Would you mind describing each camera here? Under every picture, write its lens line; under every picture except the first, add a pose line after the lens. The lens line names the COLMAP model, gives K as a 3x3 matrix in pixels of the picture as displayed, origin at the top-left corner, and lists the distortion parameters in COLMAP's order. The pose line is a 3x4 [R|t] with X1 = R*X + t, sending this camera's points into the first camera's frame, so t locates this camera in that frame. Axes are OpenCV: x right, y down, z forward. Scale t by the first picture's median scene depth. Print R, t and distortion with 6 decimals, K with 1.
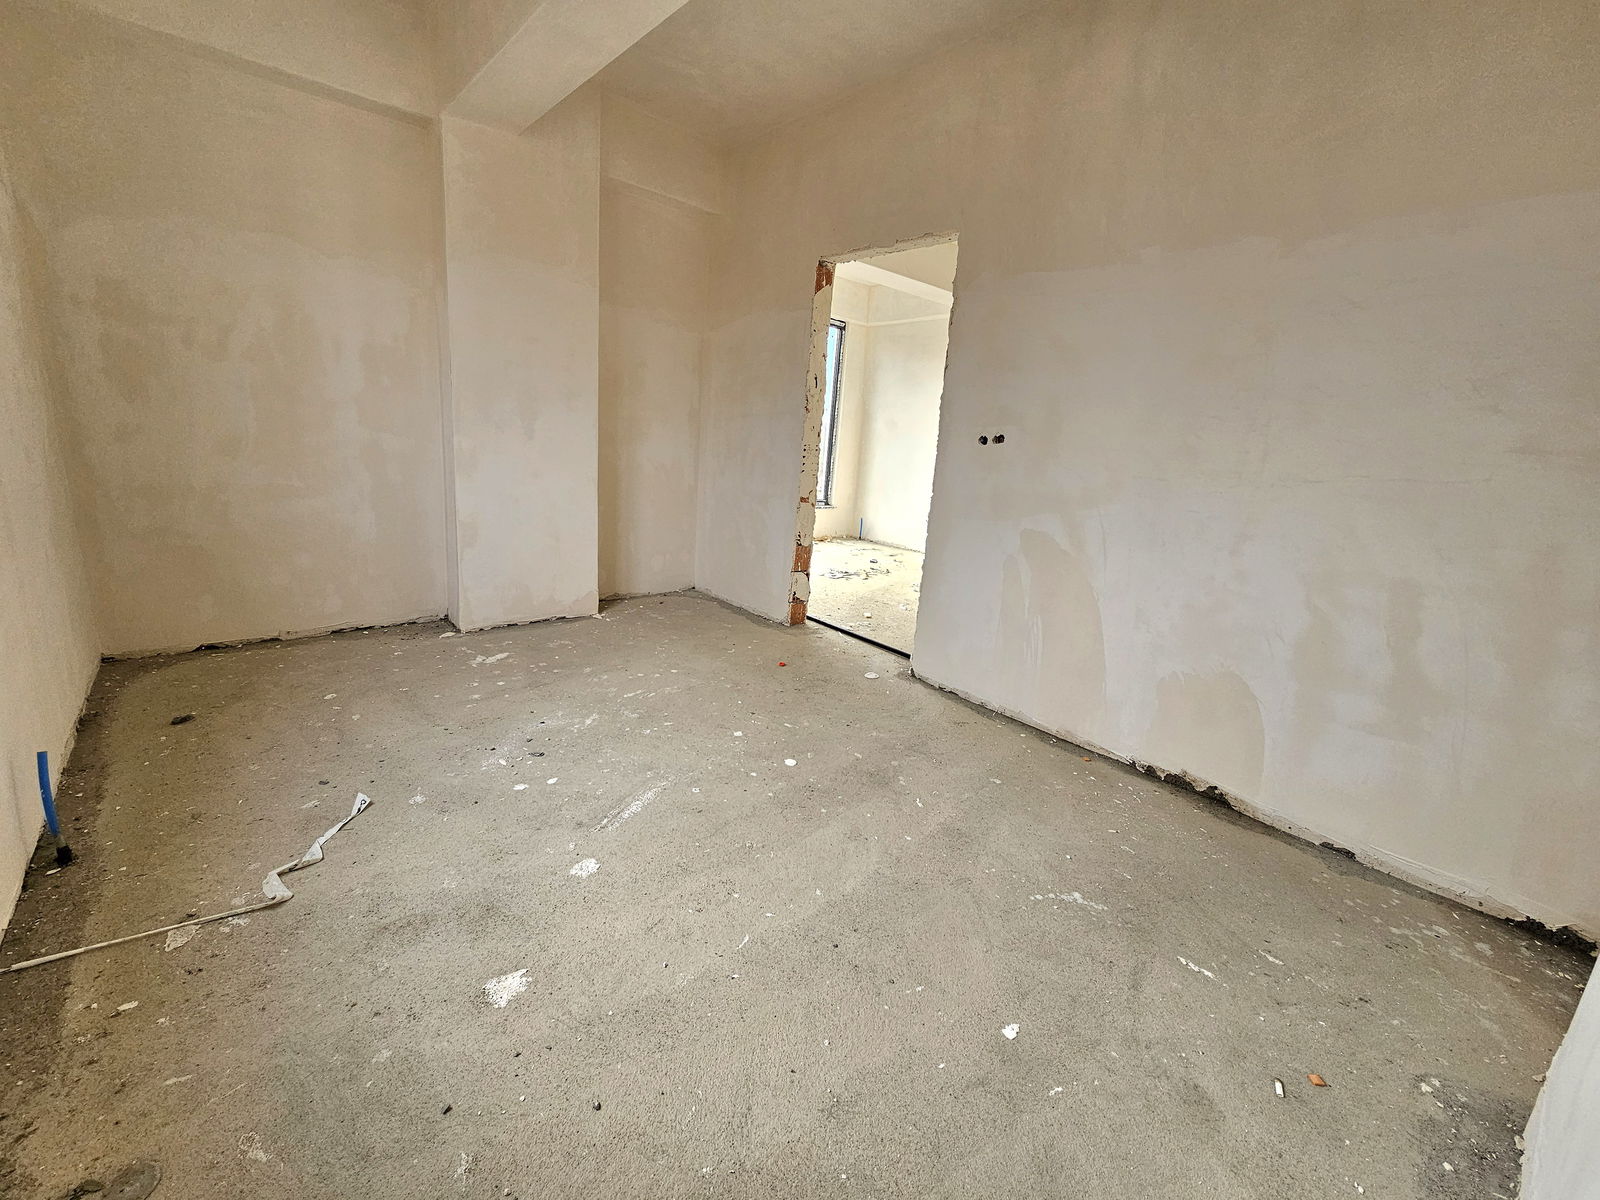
lens RADIAL K [[652.9, 0, 796.7], [0, 652.9, 587.2], [0, 0, 1]] dist [-0.000538, 0.000065]
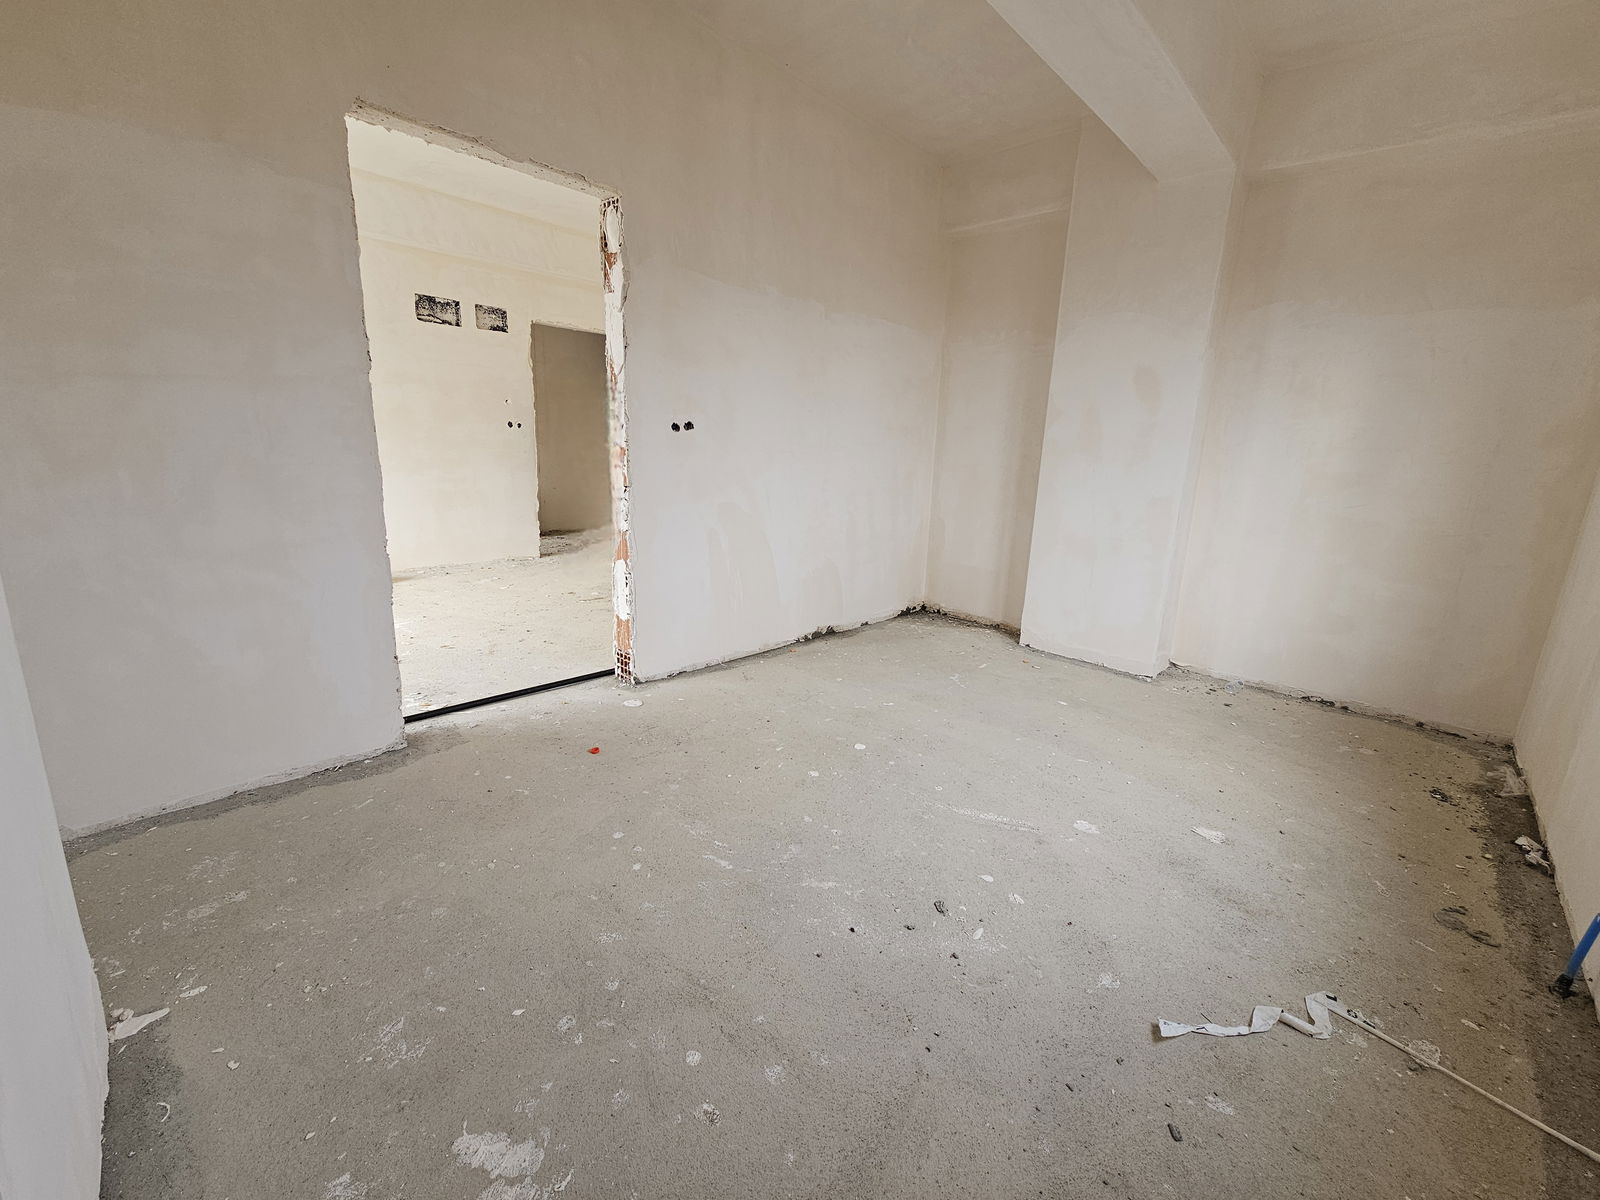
lens RADIAL K [[652.9, 0, 796.7], [0, 652.9, 587.2], [0, 0, 1]] dist [-0.000538, 0.000065]
pose [[-0.077854, -0.293094, 0.952908, -0.790212], [0.180446, 0.935881, 0.302599, -0.268459], [-0.980499, 0.195507, -0.019975, 0.891235]]
